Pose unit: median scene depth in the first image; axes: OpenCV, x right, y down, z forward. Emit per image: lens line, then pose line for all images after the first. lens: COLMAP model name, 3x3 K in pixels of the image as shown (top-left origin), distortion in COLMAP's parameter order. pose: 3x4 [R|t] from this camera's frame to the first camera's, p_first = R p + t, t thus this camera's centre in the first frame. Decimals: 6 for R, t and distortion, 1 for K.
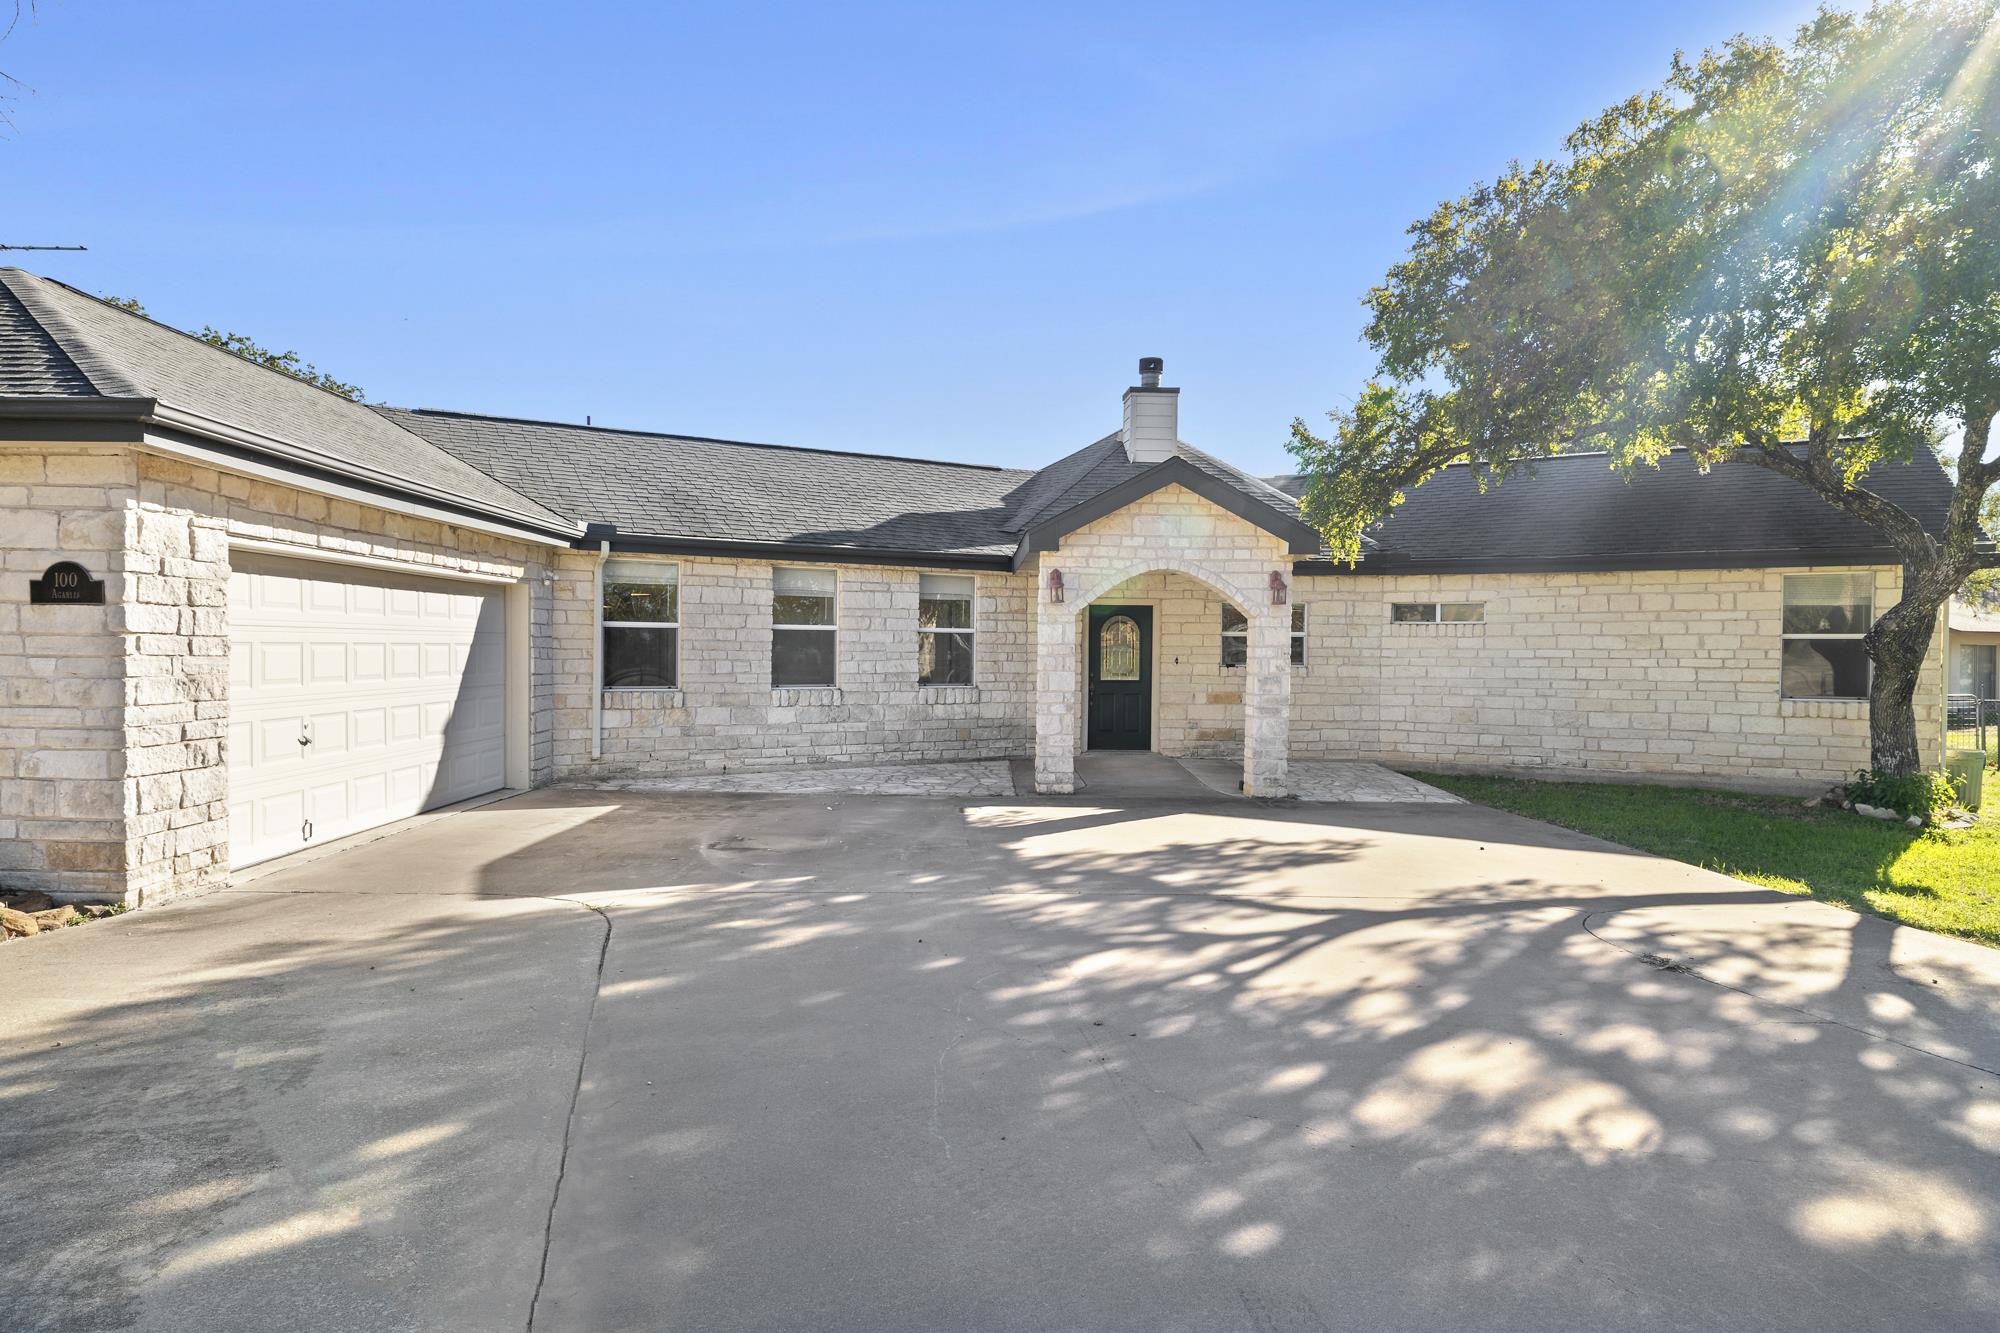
lens RADIAL K [[1152.8, 0, 999.6], [0, 1152.8, 680.1], [0, 0, 1]] dist [0.002510, -0.000399]
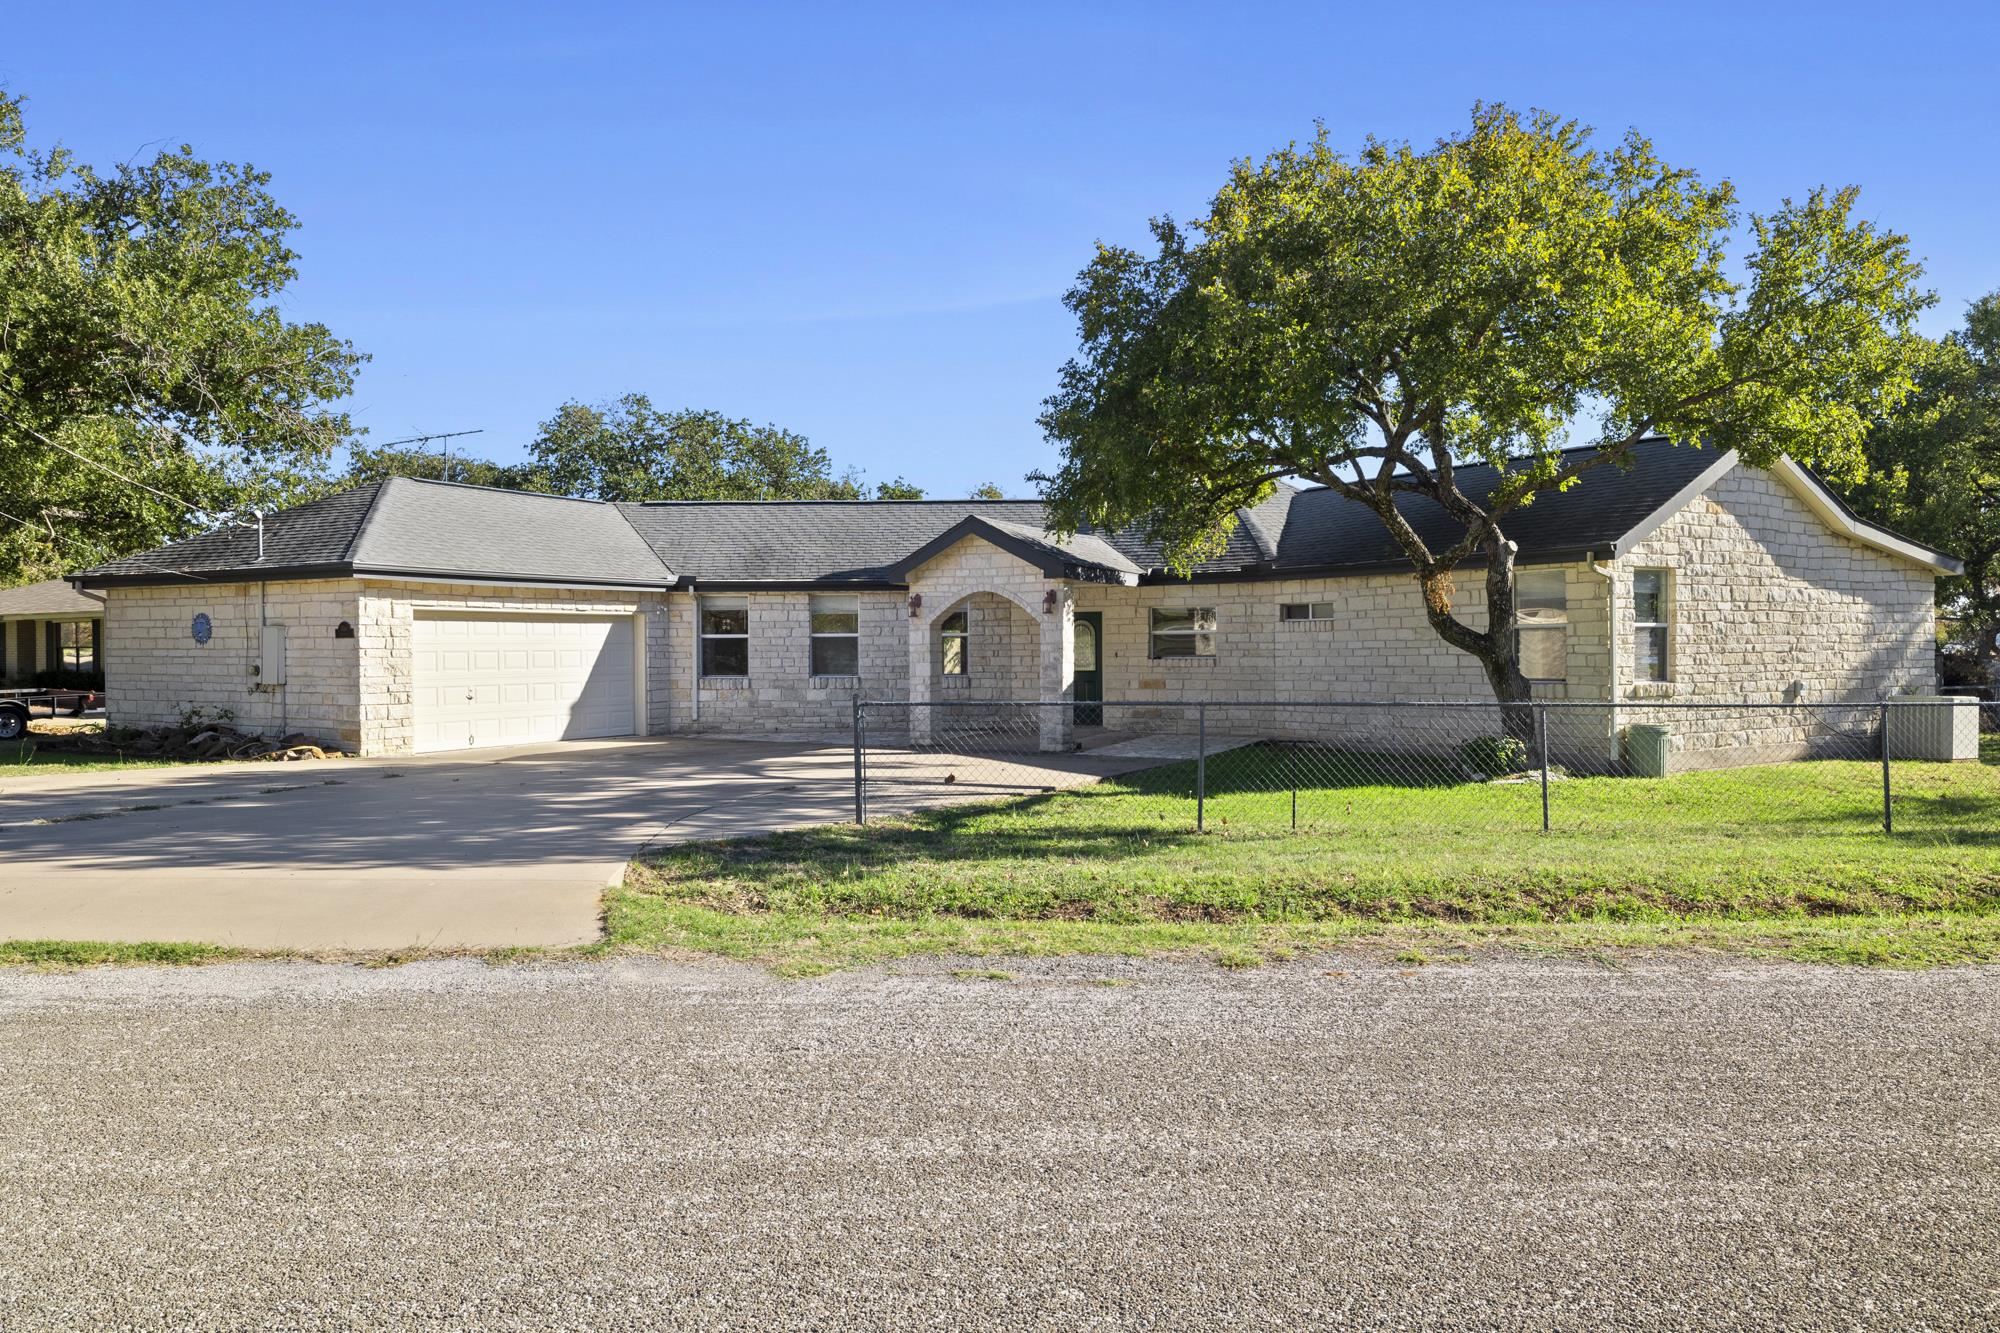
lens RADIAL K [[1381.3, 0, 1000.3], [0, 1381.3, 661.3], [0, 0, 1]] dist [-0.004454, 0.000124]
pose [[0.867785, -0.010497, -0.496828, 0.961646], [0.001373, 0.999824, -0.018725, 0.022493], [0.496937, 0.015568, 0.867647, -0.458701]]
